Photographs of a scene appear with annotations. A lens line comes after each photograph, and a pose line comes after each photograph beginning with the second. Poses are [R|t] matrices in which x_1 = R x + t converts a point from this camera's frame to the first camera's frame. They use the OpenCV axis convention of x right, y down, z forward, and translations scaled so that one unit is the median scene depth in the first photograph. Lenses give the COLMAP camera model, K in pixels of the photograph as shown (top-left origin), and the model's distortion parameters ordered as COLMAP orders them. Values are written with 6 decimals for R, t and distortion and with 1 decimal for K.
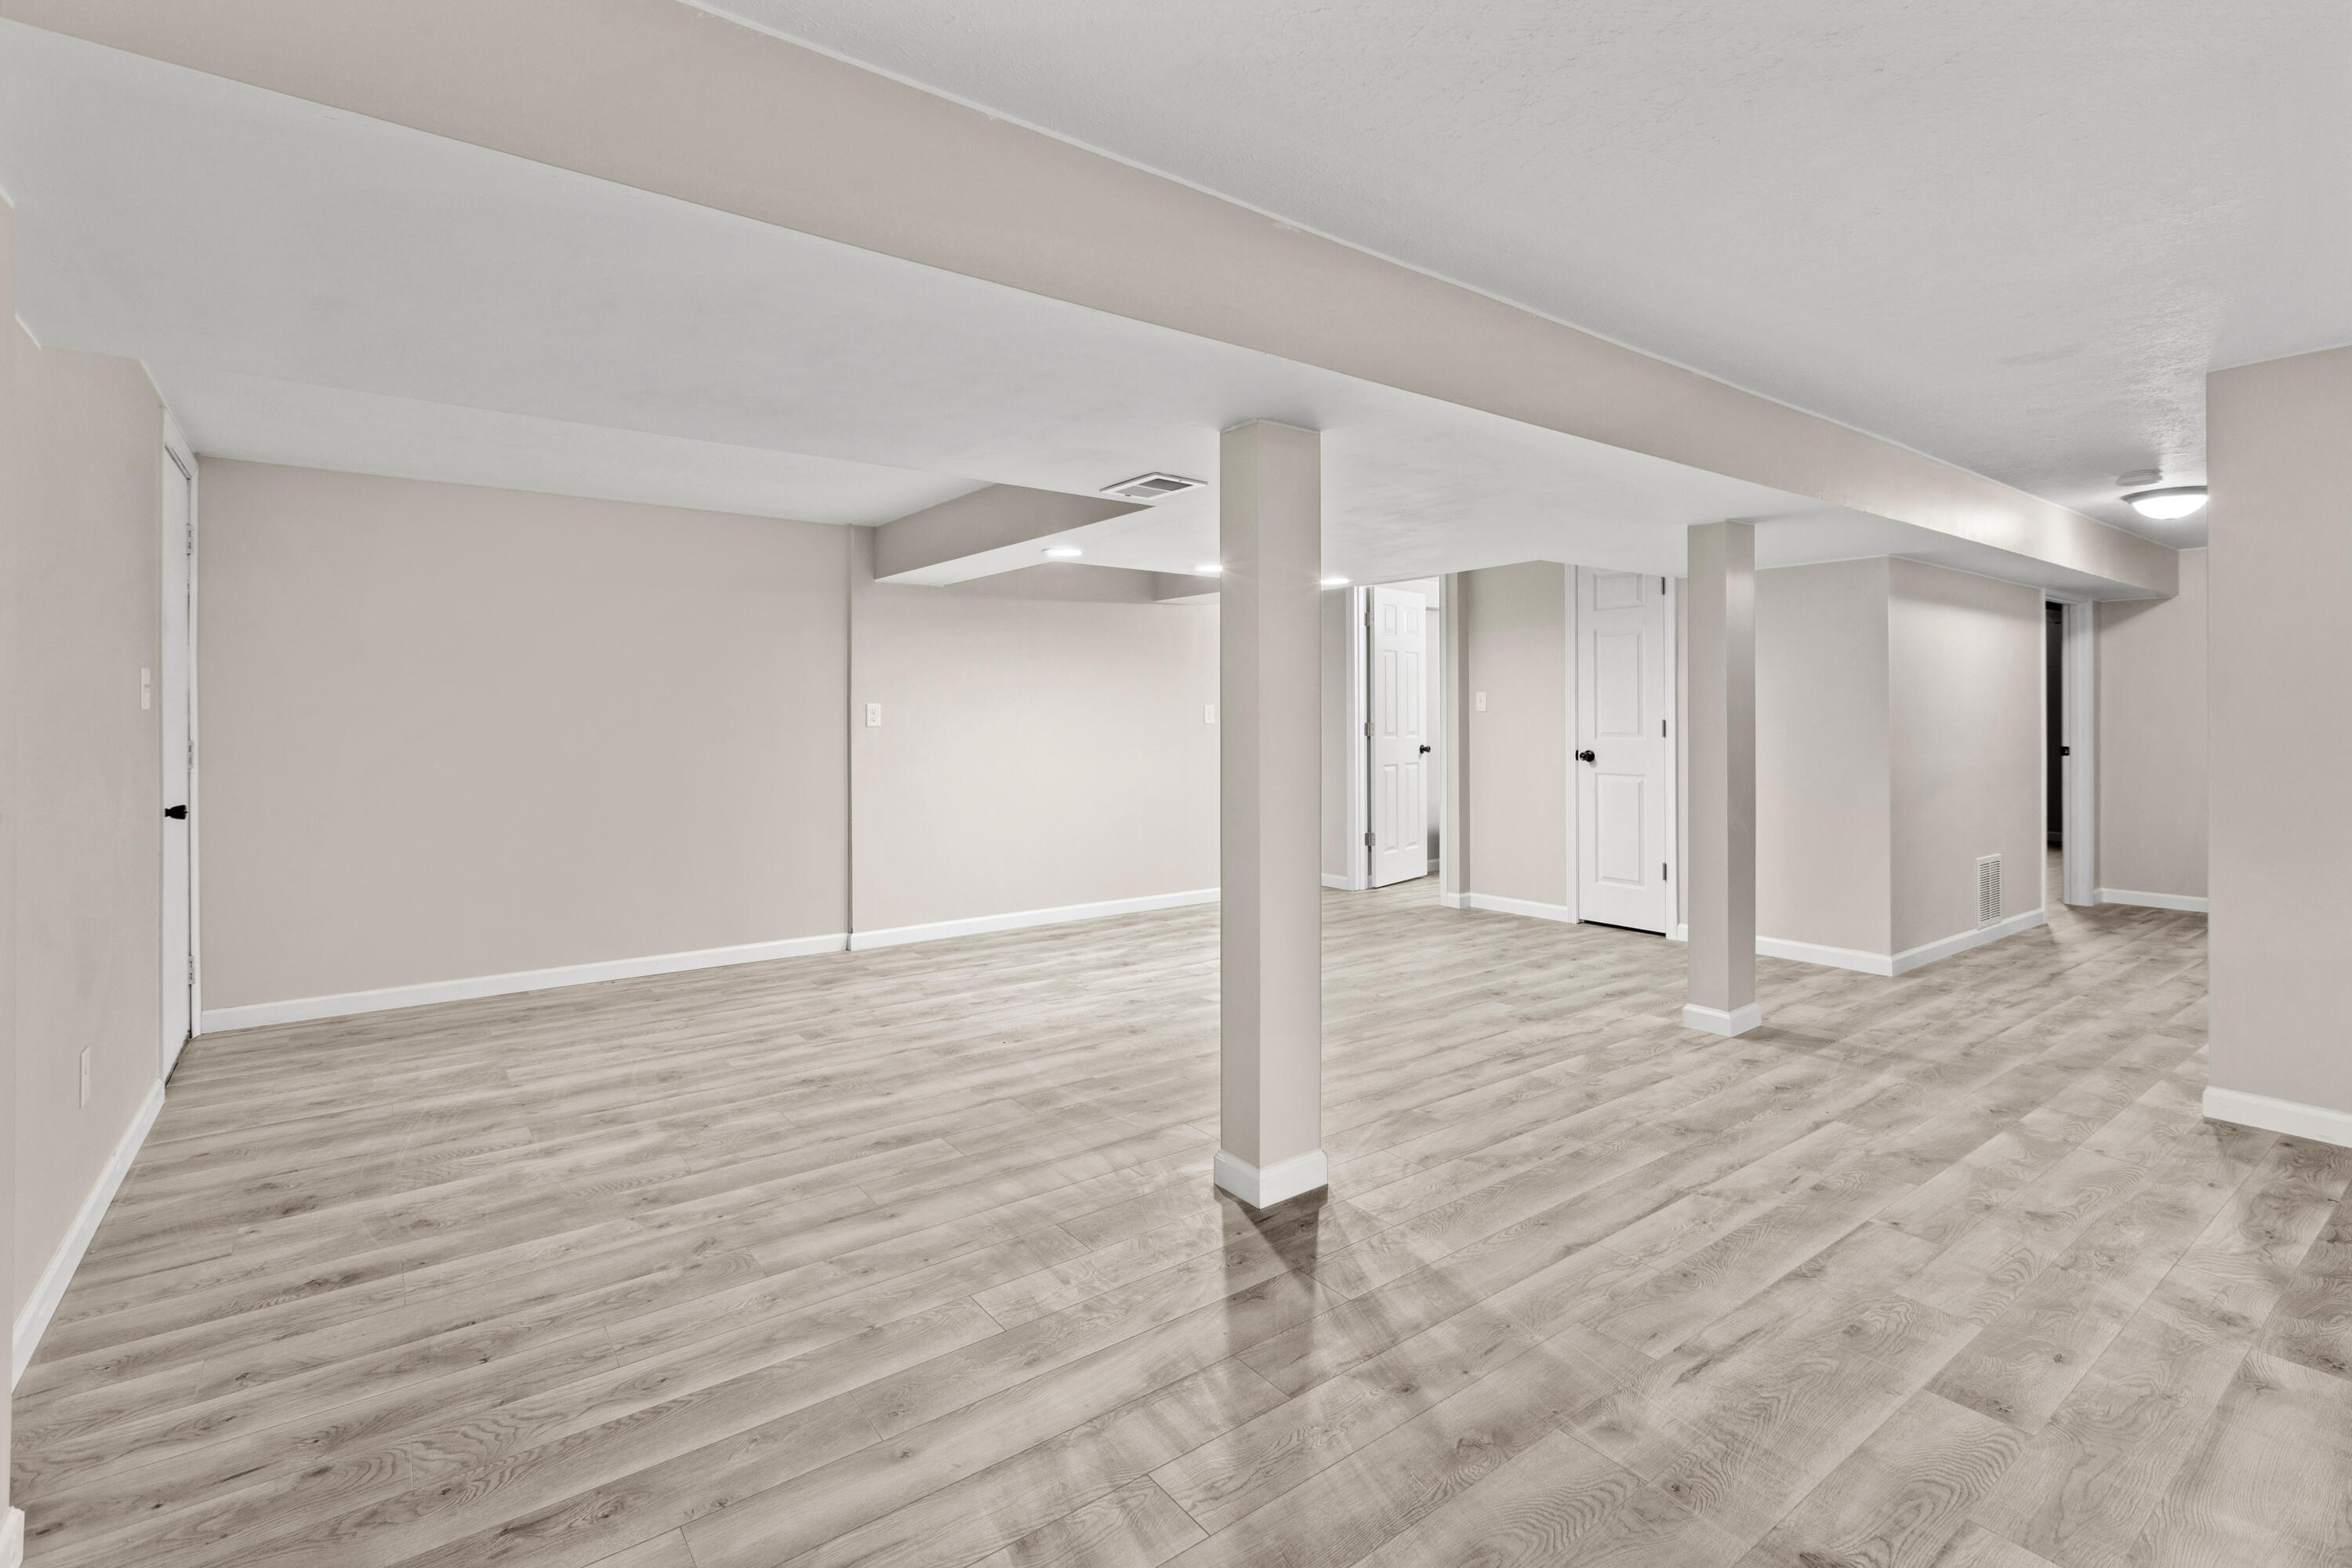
lens RADIAL K [[1067.6, 0, 1159.2], [0, 1067.6, 721.9], [0, 0, 1]] dist [0.005599, -0.001851]
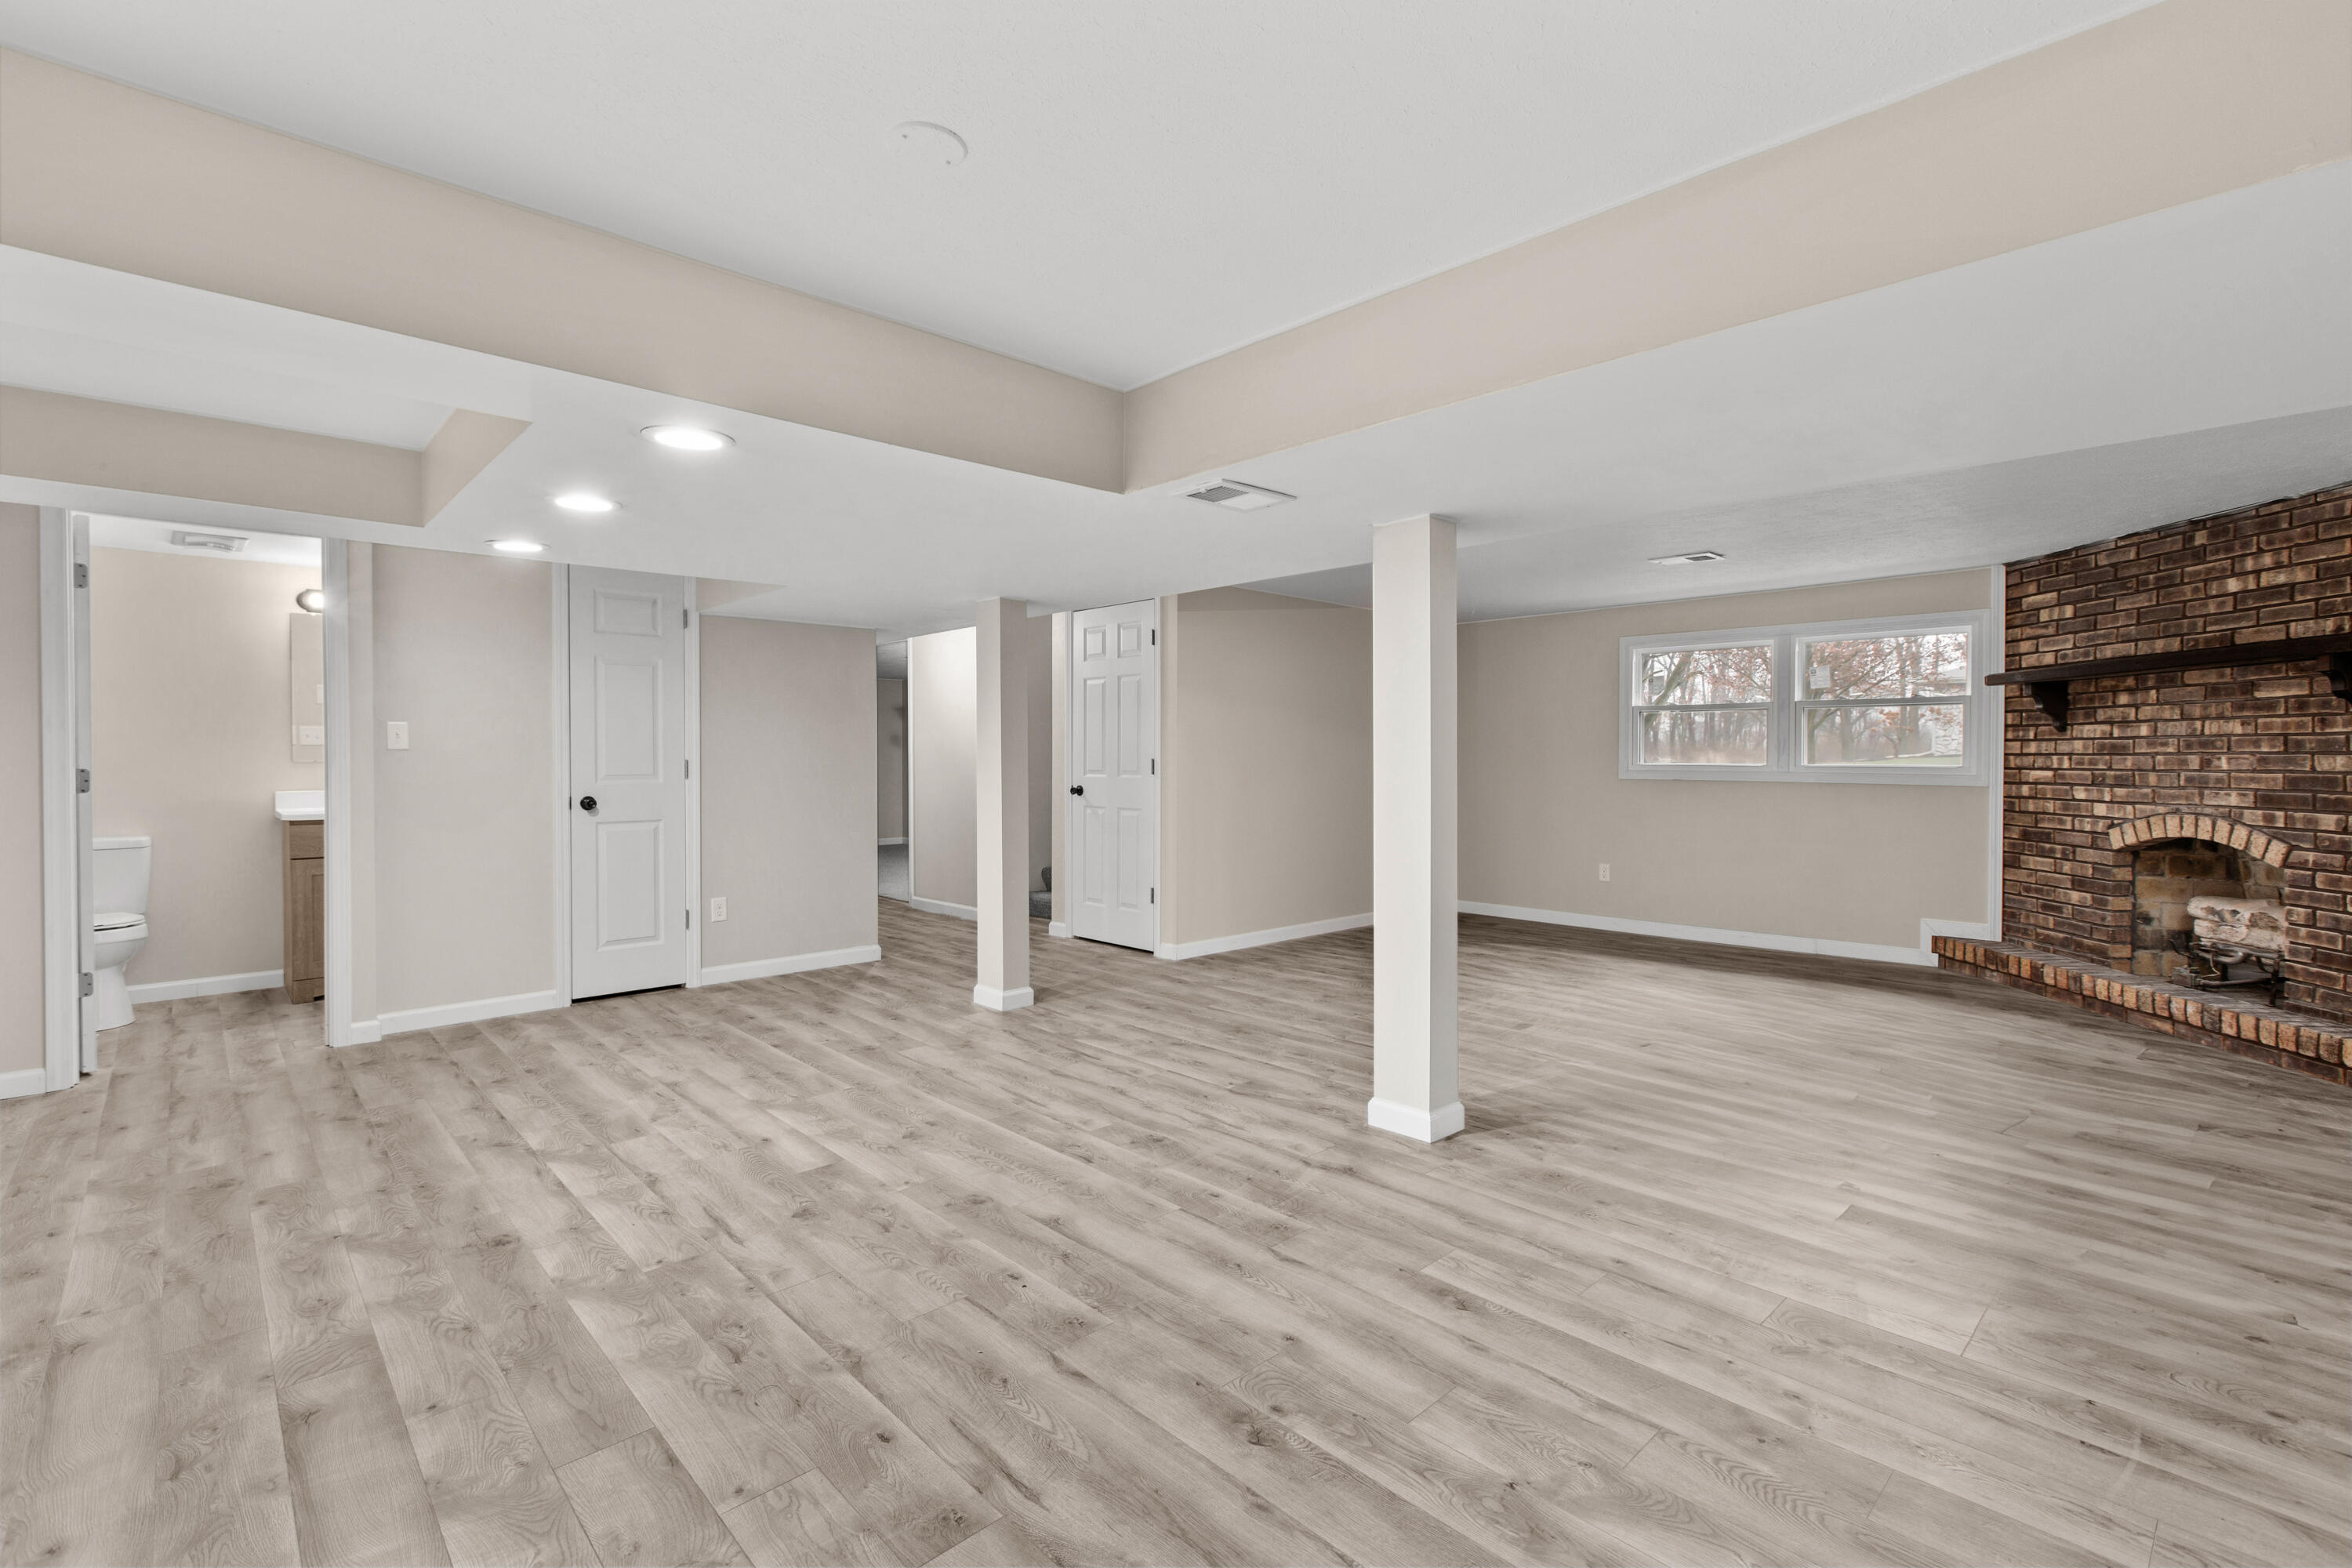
lens RADIAL K [[1067.6, 0, 1172.1], [0, 1067.6, 769.9], [0, 0, 1]] dist [0.005599, -0.001851]
pose [[-0.117629, -0.012040, 0.992985, -1.114258], [0.007447, 0.999888, 0.013006, -0.004295], [-0.993030, 0.008925, -0.117526, 1.446137]]
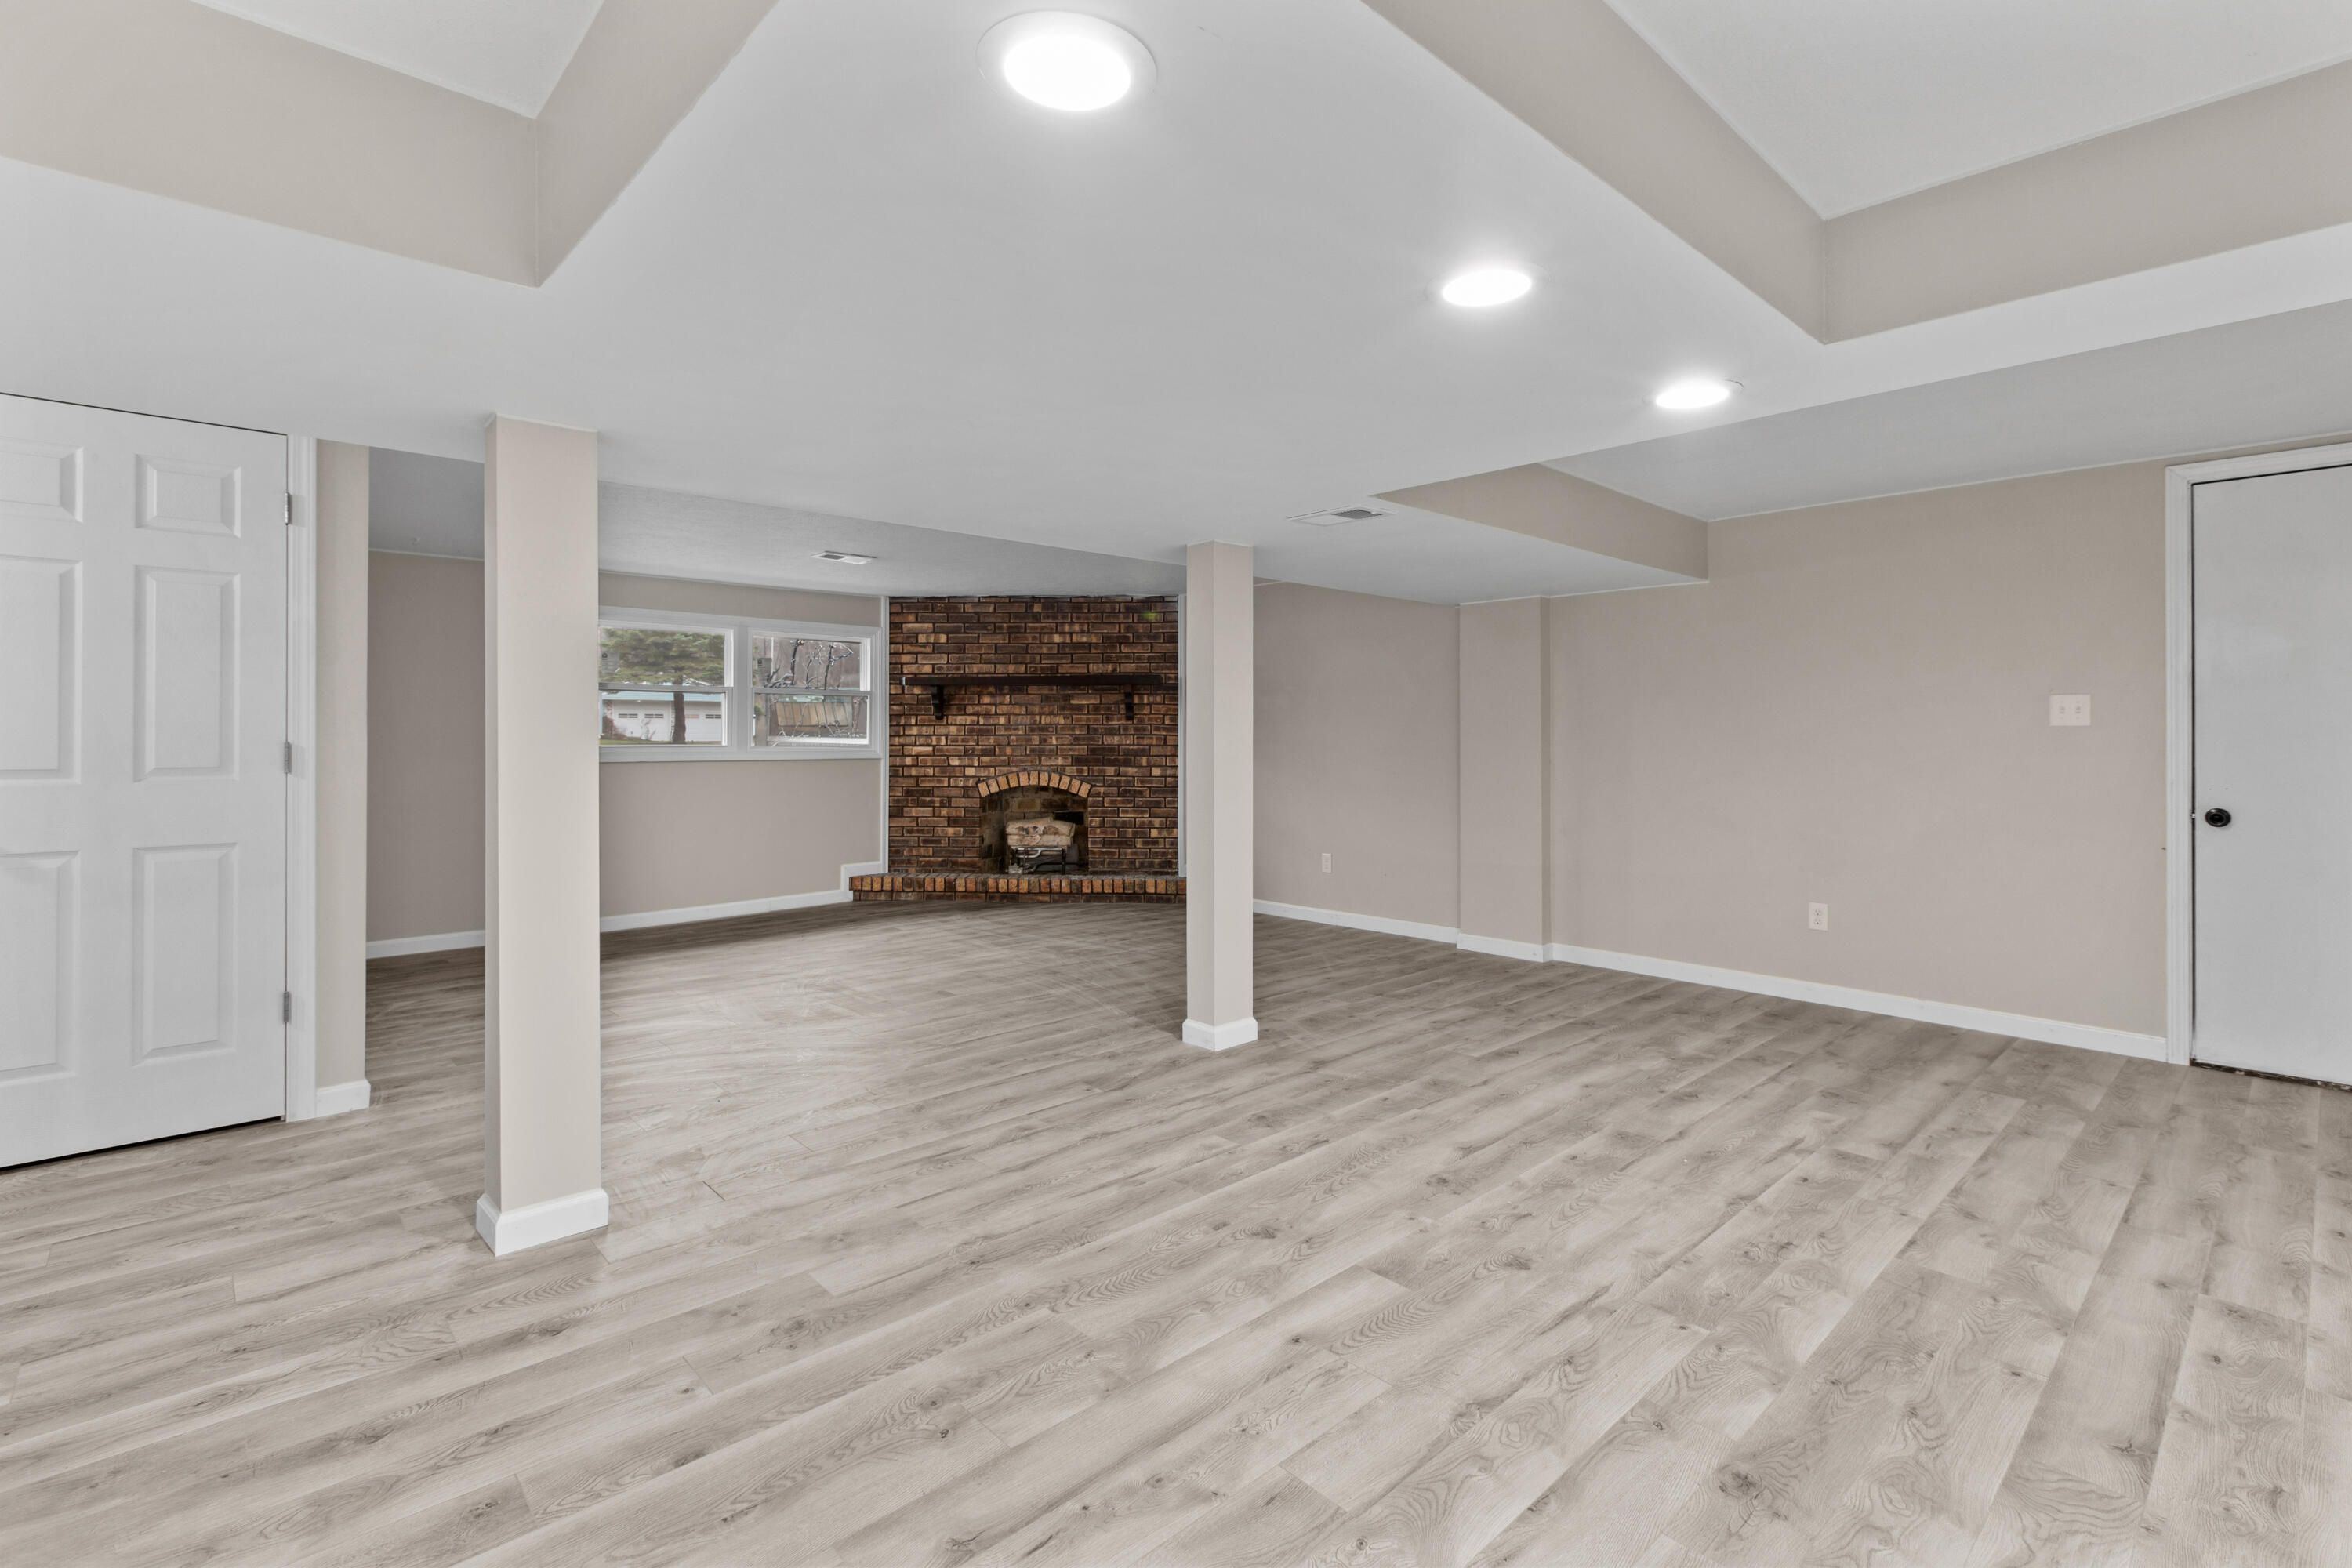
lens RADIAL K [[1067.6, 0, 1195.2], [0, 1067.6, 731.9], [0, 0, 1]] dist [0.005599, -0.001851]
pose [[-0.992265, 0.002018, -0.124117, 0.335553], [0.001635, 0.999994, 0.003187, -0.012716], [0.124123, 0.002959, -0.992262, 2.541366]]
